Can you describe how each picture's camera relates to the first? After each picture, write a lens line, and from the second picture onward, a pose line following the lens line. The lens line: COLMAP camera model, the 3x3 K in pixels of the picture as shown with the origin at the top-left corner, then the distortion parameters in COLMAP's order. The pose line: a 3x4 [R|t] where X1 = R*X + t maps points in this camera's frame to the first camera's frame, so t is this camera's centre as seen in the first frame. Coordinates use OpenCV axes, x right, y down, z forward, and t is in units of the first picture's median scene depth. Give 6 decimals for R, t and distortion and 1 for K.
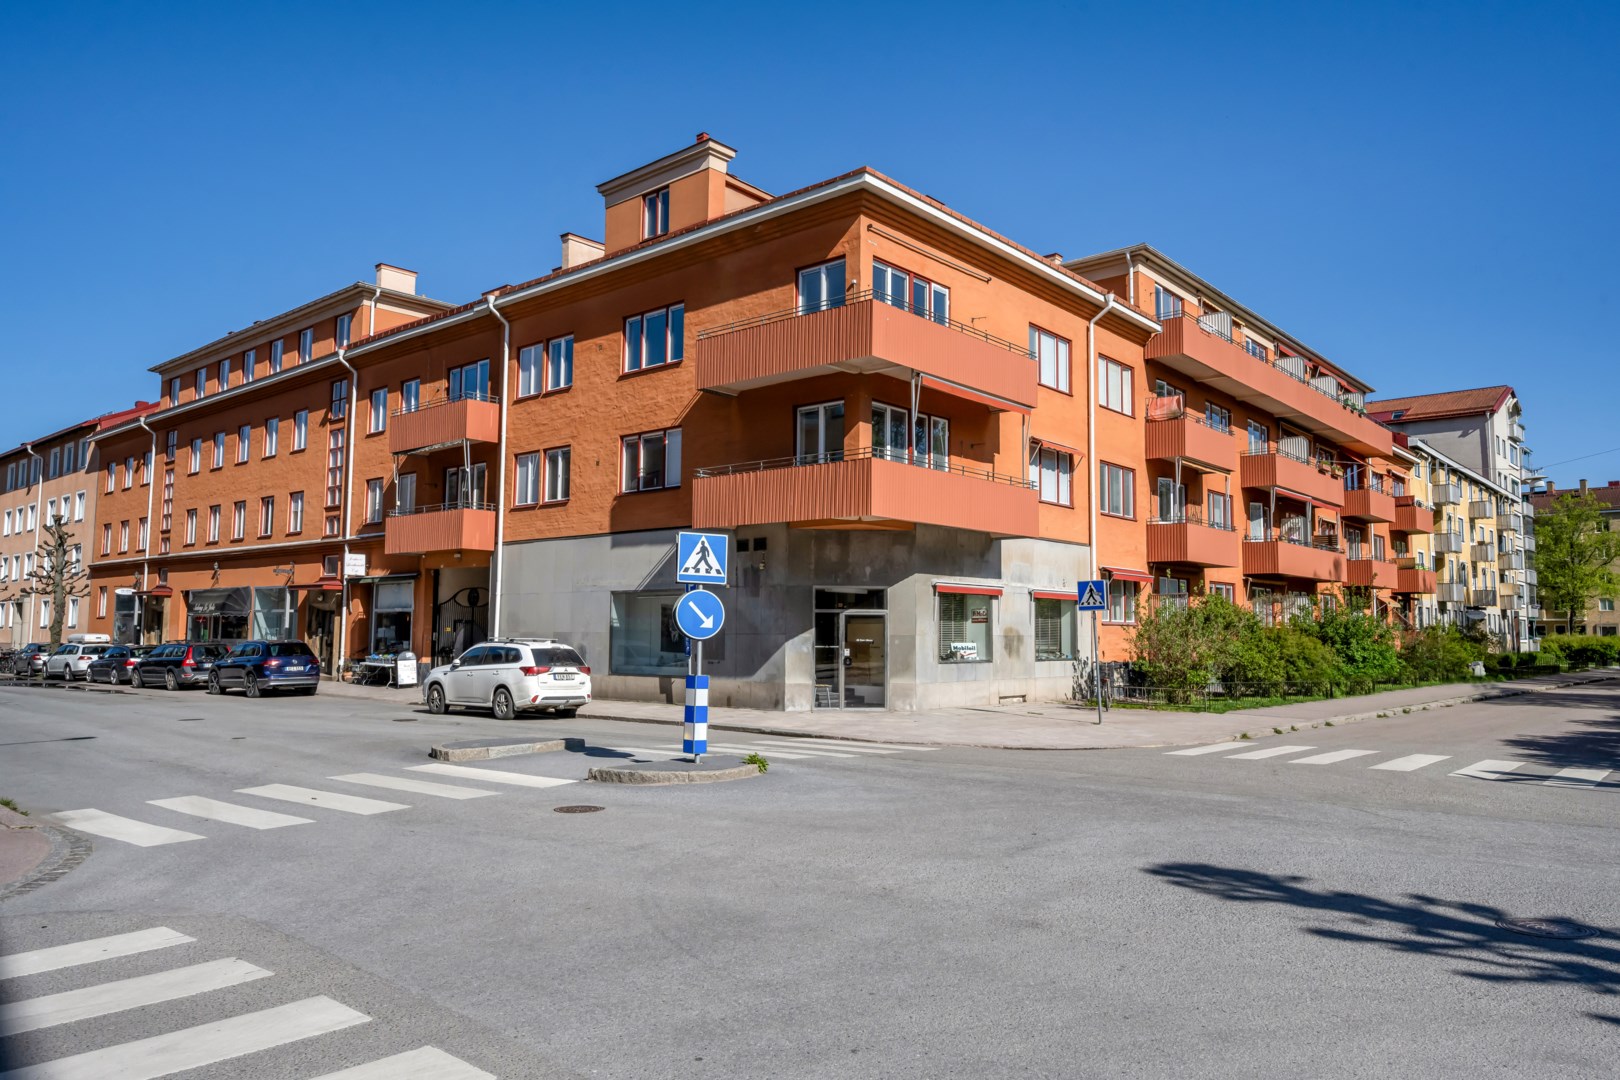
lens RADIAL K [[1133.2, 0, 810.0], [0, 1133.2, 540.0], [0, 0, 1]] dist [-0.001082, 0.001788]
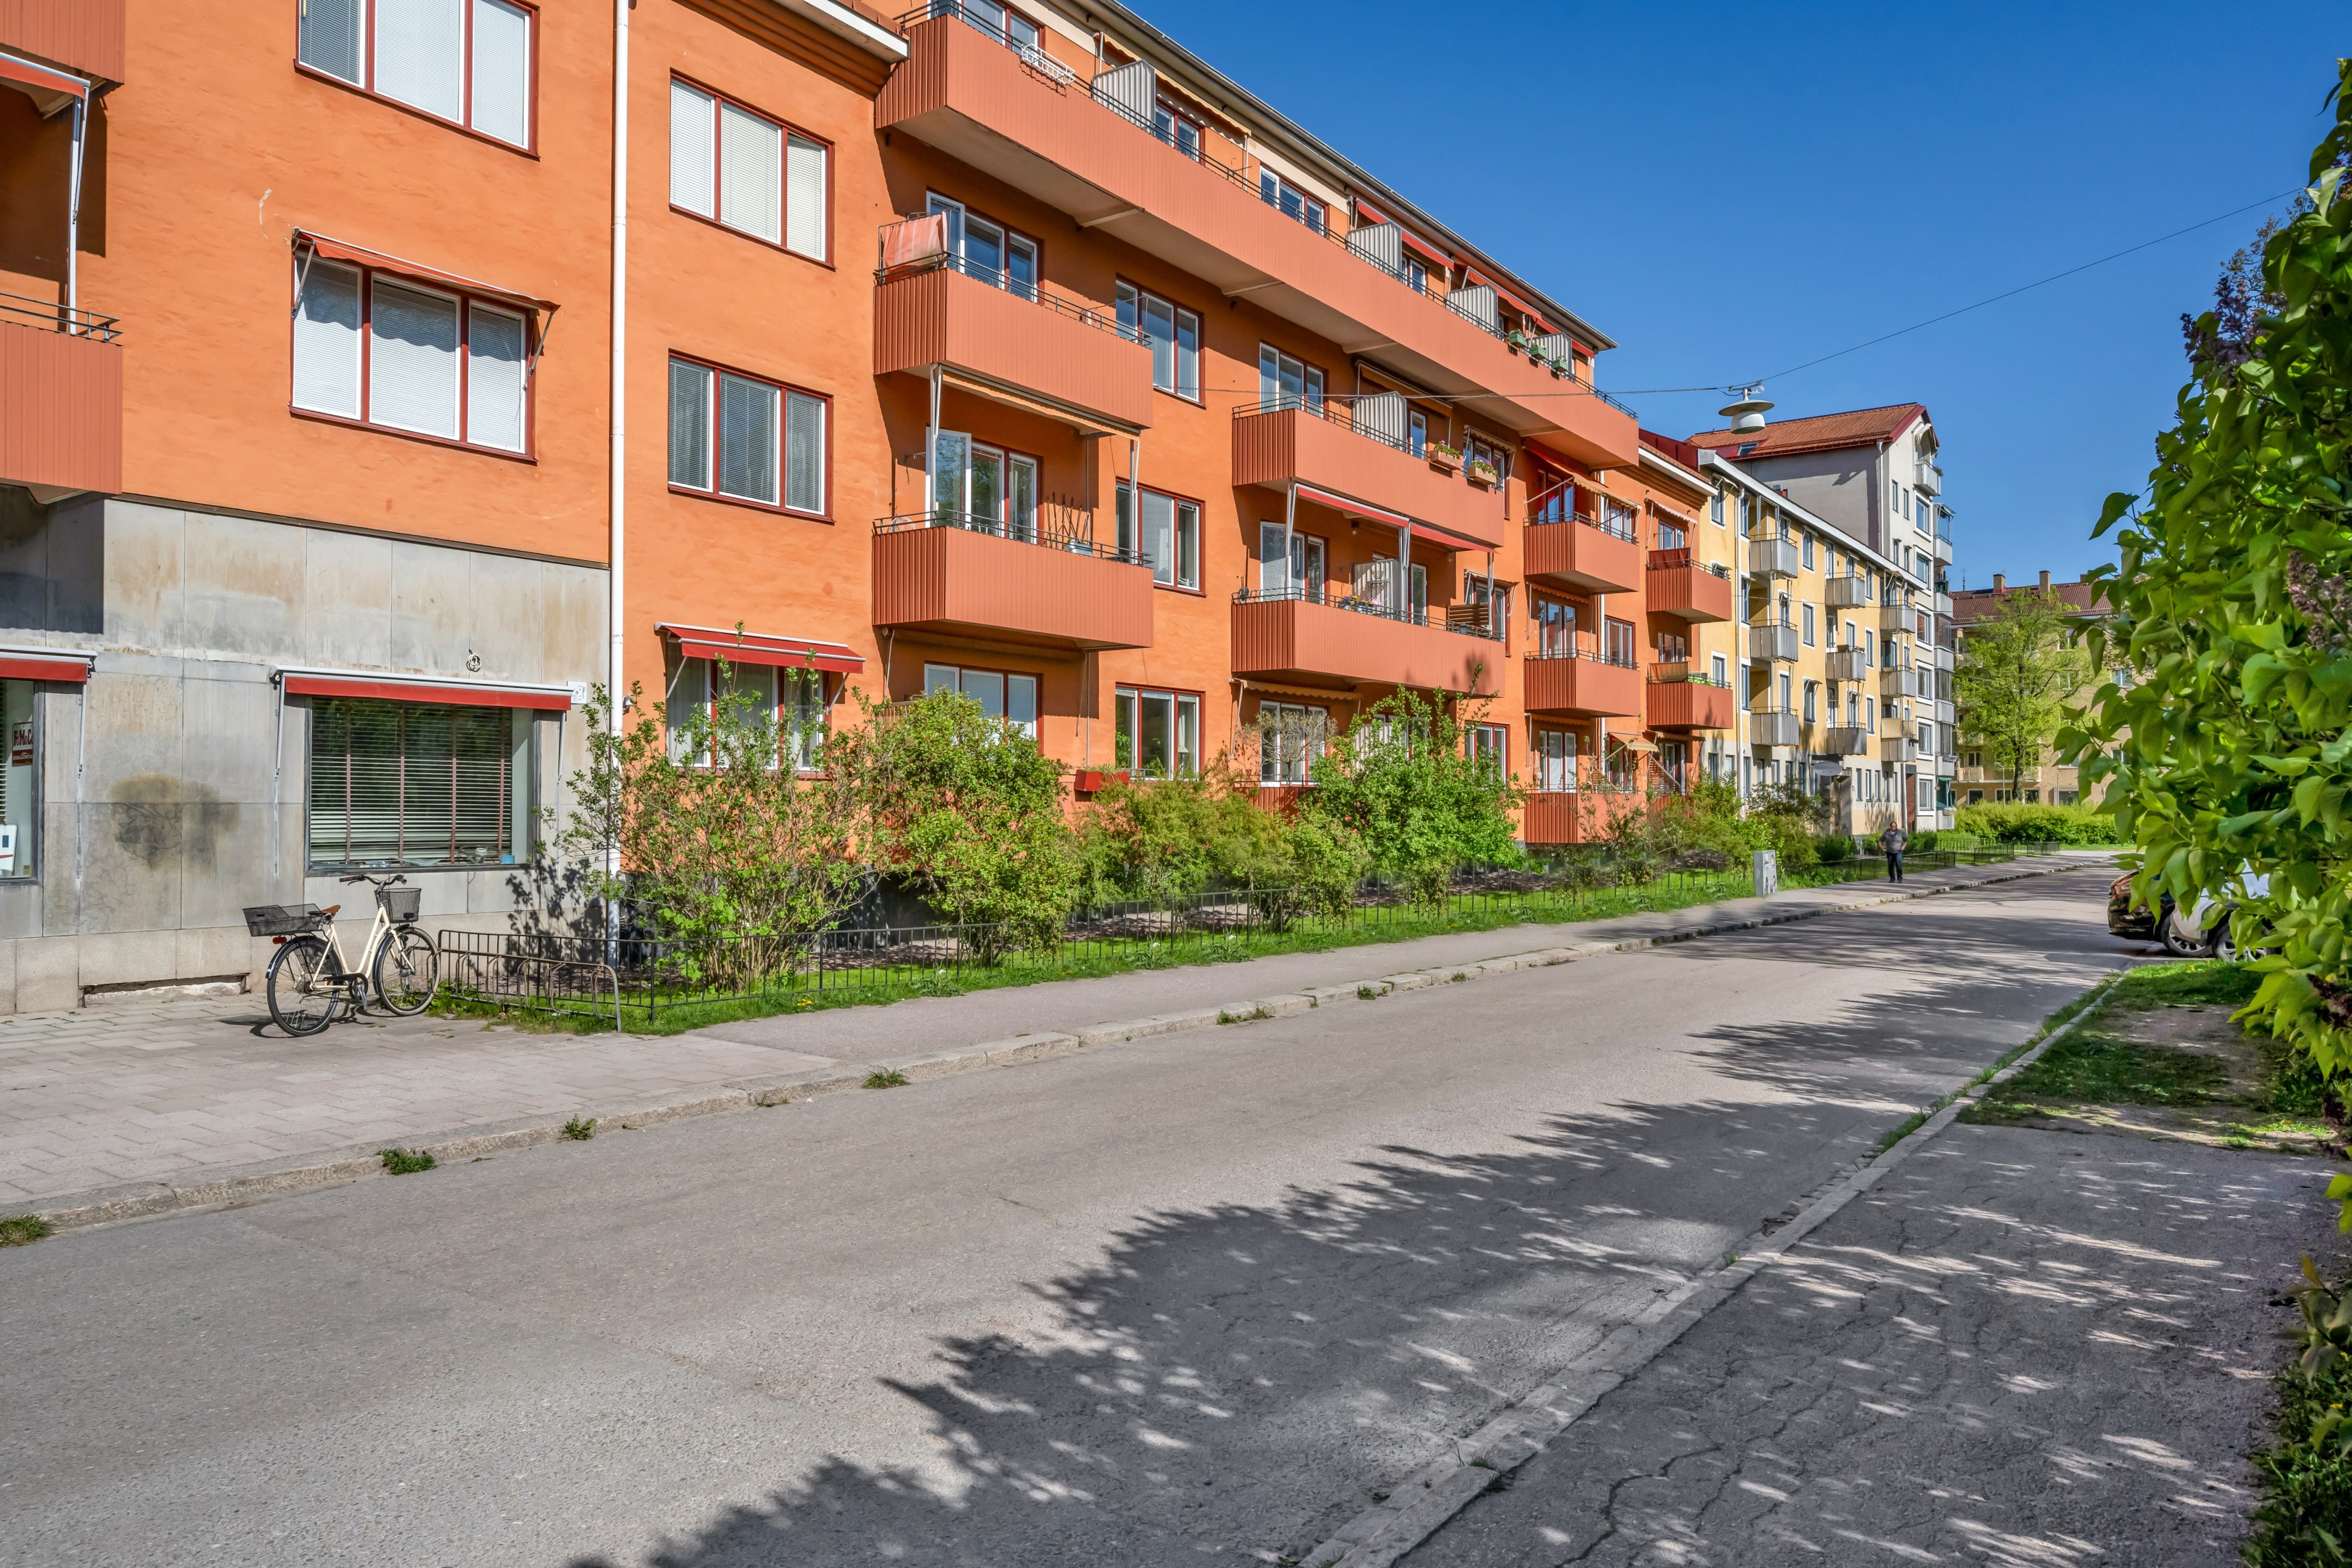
lens RADIAL K [[1558.2, 0, 1176.0], [0, 1558.2, 784.0], [0, 0, 1]] dist [0.005512, -0.001908]
pose [[0.997035, -0.007046, 0.076625, 0.220474], [0.002118, 0.997935, 0.064200, 0.024679], [-0.076919, -0.063848, 0.994991, 0.256676]]
